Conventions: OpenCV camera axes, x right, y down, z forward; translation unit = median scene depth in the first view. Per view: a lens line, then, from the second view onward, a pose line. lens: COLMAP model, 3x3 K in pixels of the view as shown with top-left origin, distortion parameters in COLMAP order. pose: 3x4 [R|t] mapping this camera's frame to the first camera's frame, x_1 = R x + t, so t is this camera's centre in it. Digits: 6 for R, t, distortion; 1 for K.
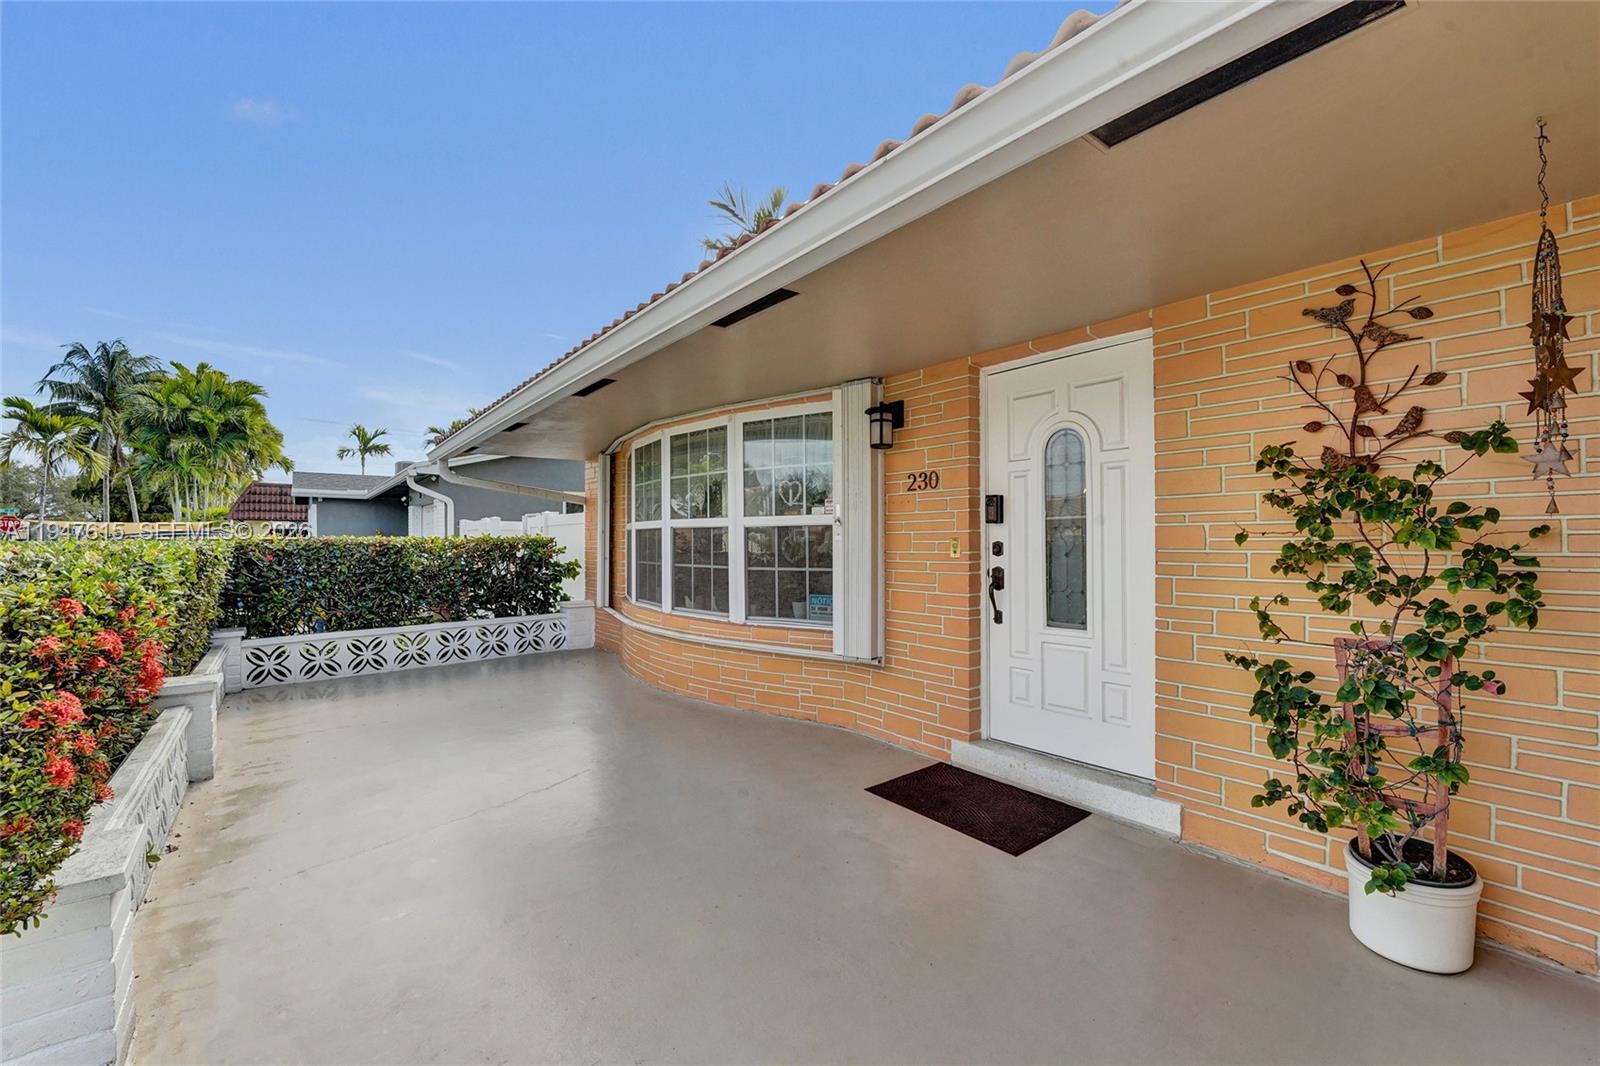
lens RADIAL K [[658.5, 0, 796.9], [0, 658.5, 538.5], [0, 0, 1]] dist [-0.022104, 0.000213]
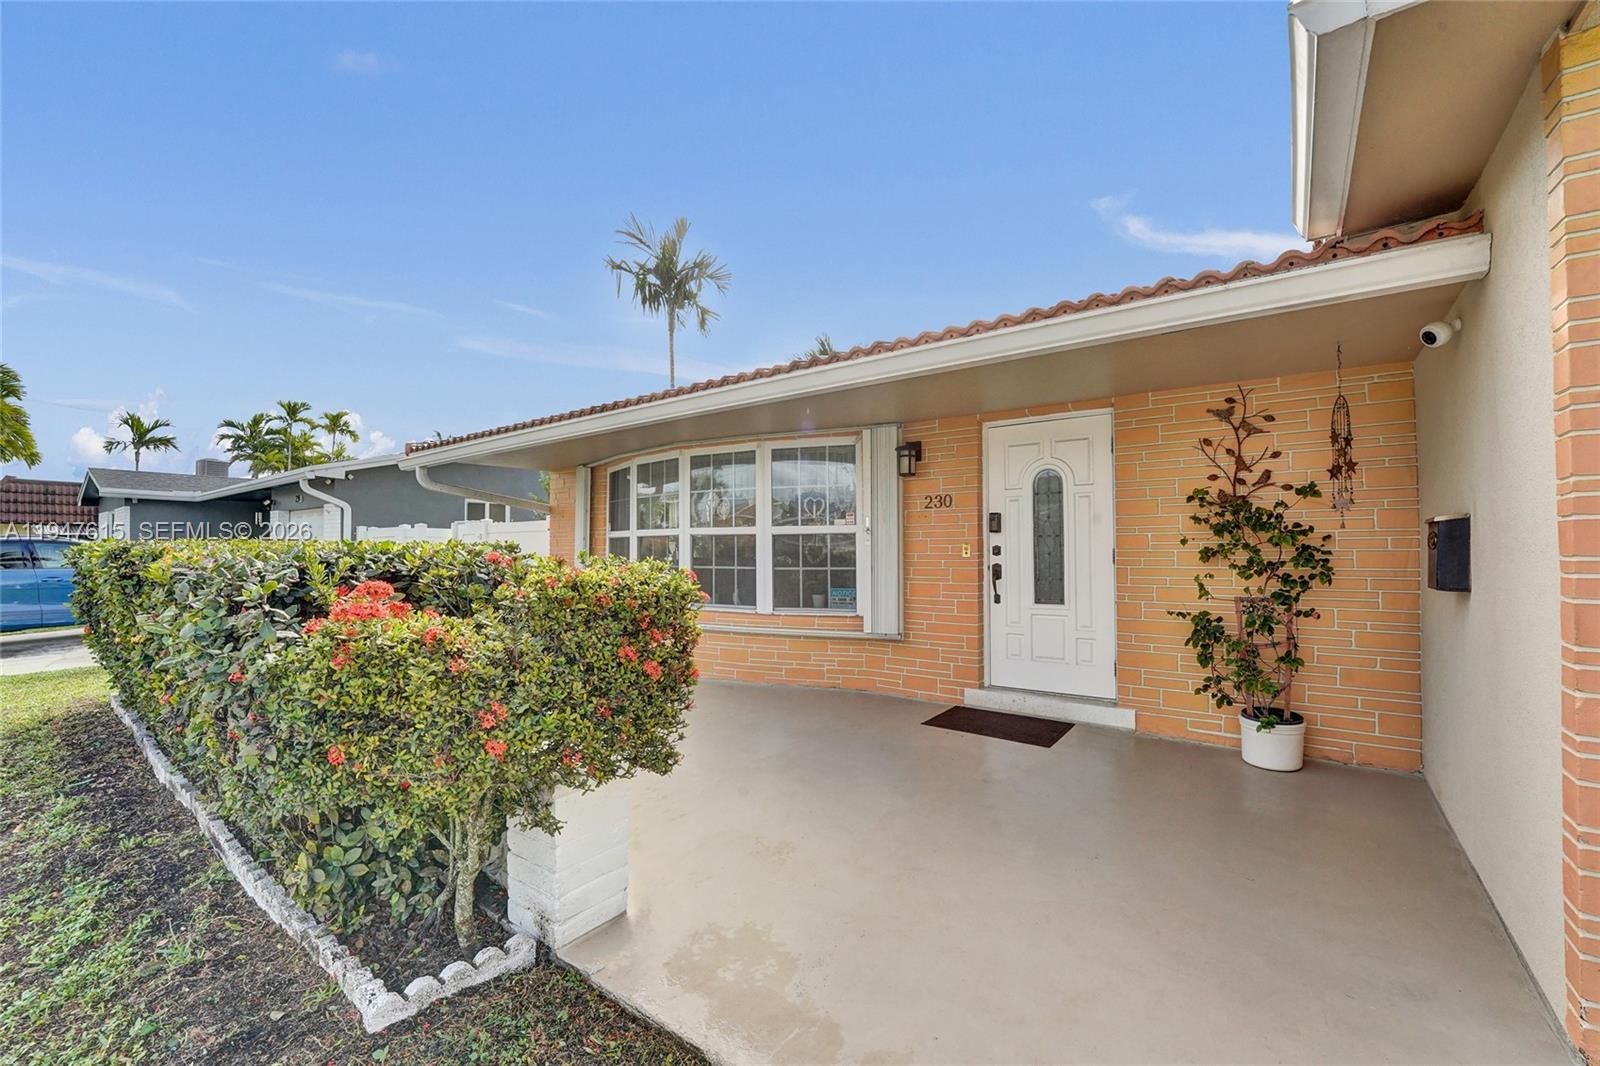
lens RADIAL K [[658.5, 0, 796.9], [0, 658.5, 538.5], [0, 0, 1]] dist [-0.022104, 0.000213]
pose [[0.967681, 0.005619, 0.252116, -0.585497], [-0.001574, 0.999867, -0.016245, 0.016430], [-0.252174, 0.015324, 0.967561, -0.327576]]
